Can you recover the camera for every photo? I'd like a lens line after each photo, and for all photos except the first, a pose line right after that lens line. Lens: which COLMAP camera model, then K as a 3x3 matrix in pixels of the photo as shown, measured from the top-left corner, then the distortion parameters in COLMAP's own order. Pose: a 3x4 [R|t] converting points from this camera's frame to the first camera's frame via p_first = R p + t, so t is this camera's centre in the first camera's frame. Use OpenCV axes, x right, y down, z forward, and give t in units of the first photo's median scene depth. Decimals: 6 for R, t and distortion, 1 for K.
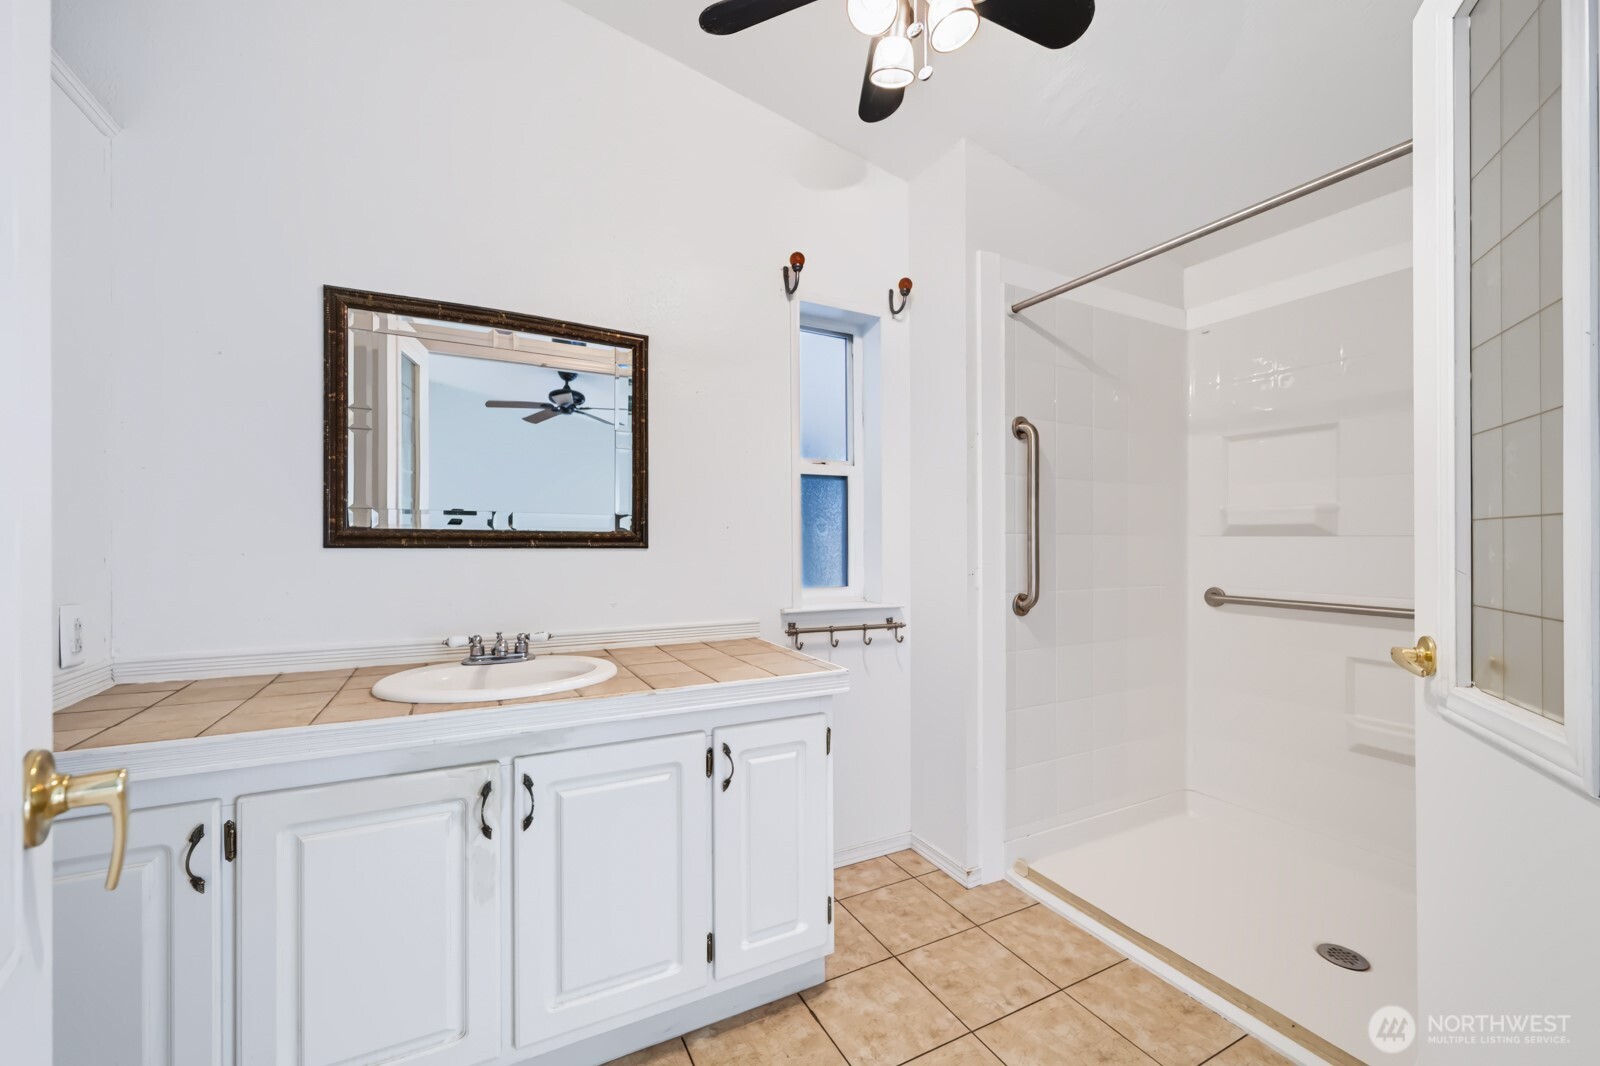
lens RADIAL K [[640.7, 0, 807.5], [0, 640.7, 531.0], [0, 0, 1]] dist [-0.002856, 0.000405]
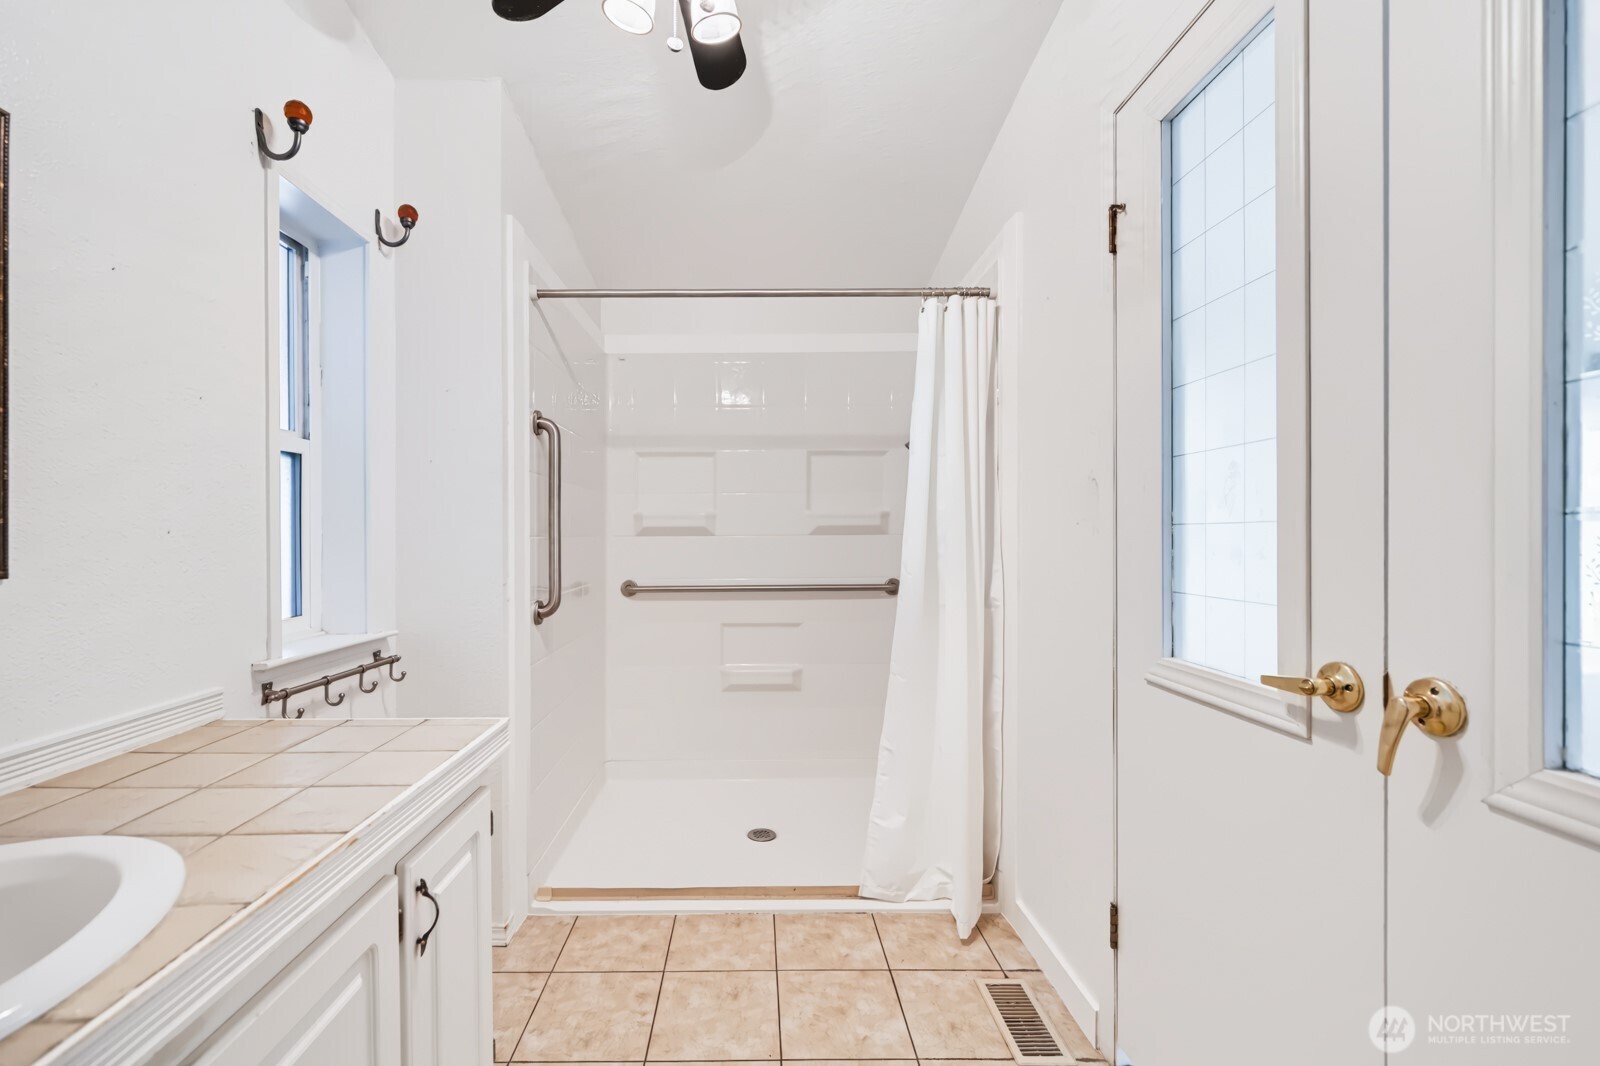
lens RADIAL K [[640.7, 0, 784.9], [0, 640.7, 531.0], [0, 0, 1]] dist [-0.002856, 0.000405]
pose [[0.471221, -0.003991, 0.882006, -0.390363], [0.002539, 0.999992, 0.003169, -0.006708], [-0.882012, 0.000746, 0.471227, 0.298973]]
